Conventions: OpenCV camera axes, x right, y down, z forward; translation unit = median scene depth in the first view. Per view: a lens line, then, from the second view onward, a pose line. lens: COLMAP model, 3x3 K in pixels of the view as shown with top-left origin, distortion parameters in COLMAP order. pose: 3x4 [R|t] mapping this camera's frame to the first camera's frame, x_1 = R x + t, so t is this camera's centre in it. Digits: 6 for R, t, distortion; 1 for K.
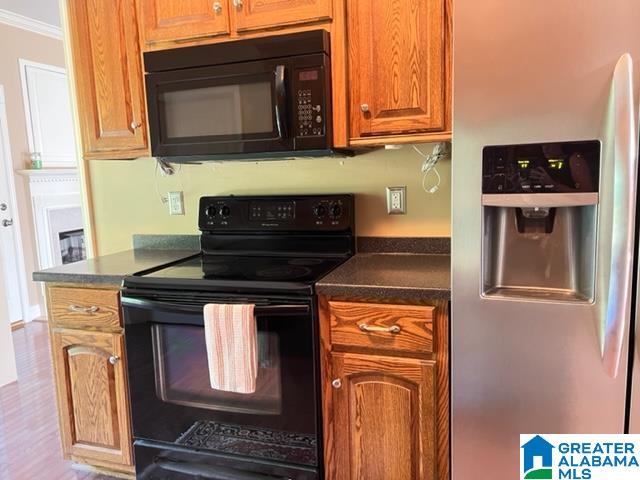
lens RADIAL K [[484.4, 0, 319.0], [0, 484.4, 238.2], [0, 0, 1]] dist [0.053653, -0.059426]
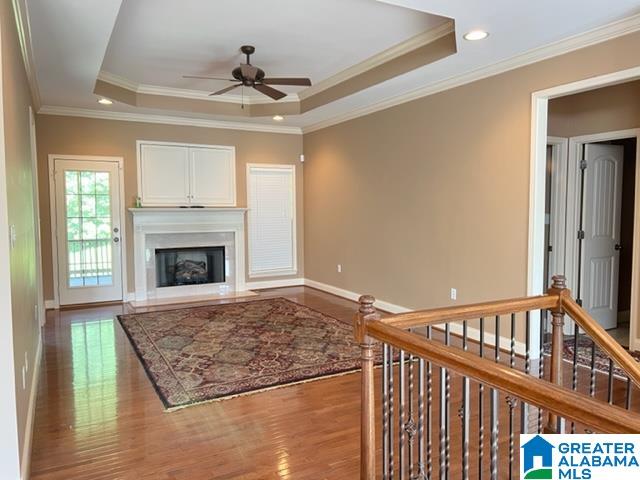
lens RADIAL K [[484.4, 0, 326.4], [0, 484.4, 239.1], [0, 0, 1]] dist [0.053653, -0.059426]
pose [[0.735872, 0.089089, -0.671235, 2.037876], [-0.121029, 0.992649, -0.000936, -0.244126], [0.666217, 0.081927, 0.741244, 0.517692]]
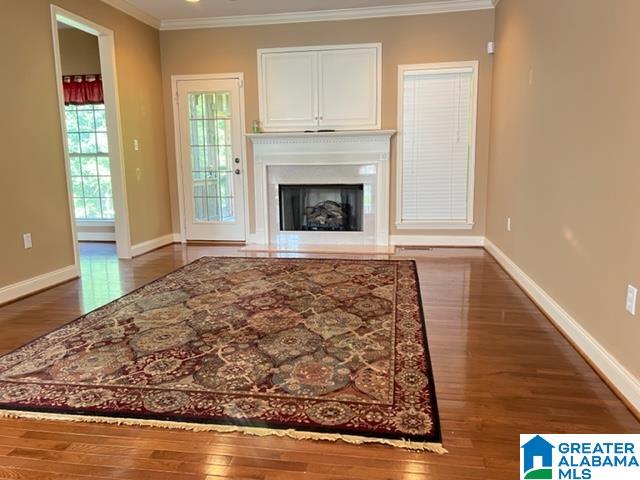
lens RADIAL K [[484.4, 0, 314.6], [0, 484.4, 242.1], [0, 0, 1]] dist [0.053653, -0.059426]
pose [[0.152941, 0.207162, -0.966278, 1.688898], [-0.124565, 0.974024, 0.189107, -0.264859], [0.980353, 0.091442, 0.174773, 2.041225]]
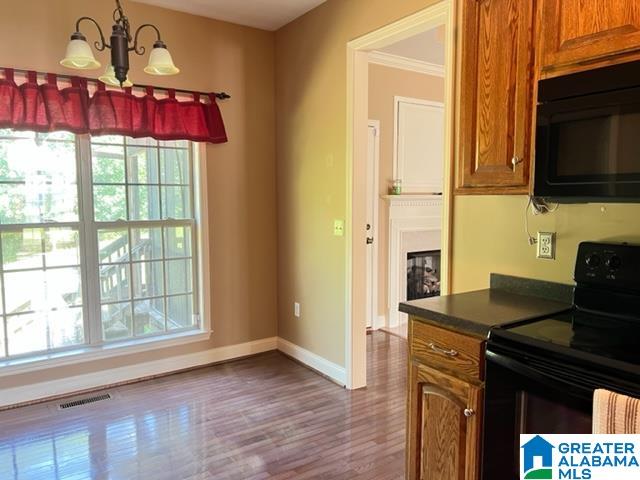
lens RADIAL K [[484.4, 0, 319.7], [0, 484.4, 241.2], [0, 0, 1]] dist [0.053653, -0.059426]
pose [[0.795367, 0.089714, -0.599451, -0.106764], [-0.109963, 0.993932, 0.002849, -0.043519], [0.596069, 0.063652, 0.800406, 0.060109]]
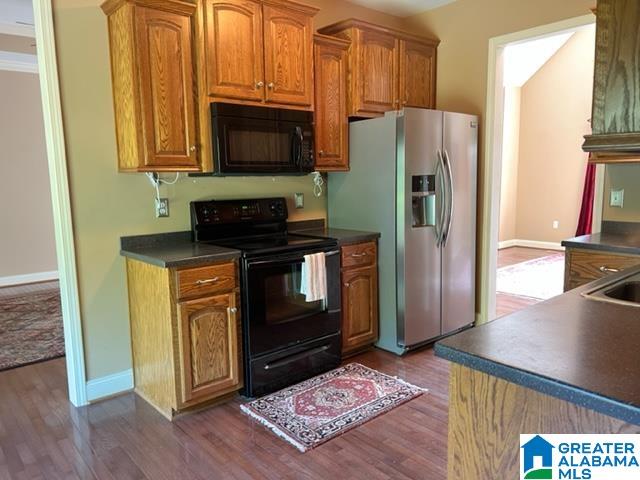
lens RADIAL K [[484.4, 0, 318.9], [0, 484.4, 241.9], [0, 0, 1]] dist [0.053653, -0.059426]
pose [[0.505278, -0.087235, 0.858536, -1.389970], [0.115623, 0.992751, 0.032825, 0.024507], [-0.855176, 0.082681, 0.511702, 0.019119]]
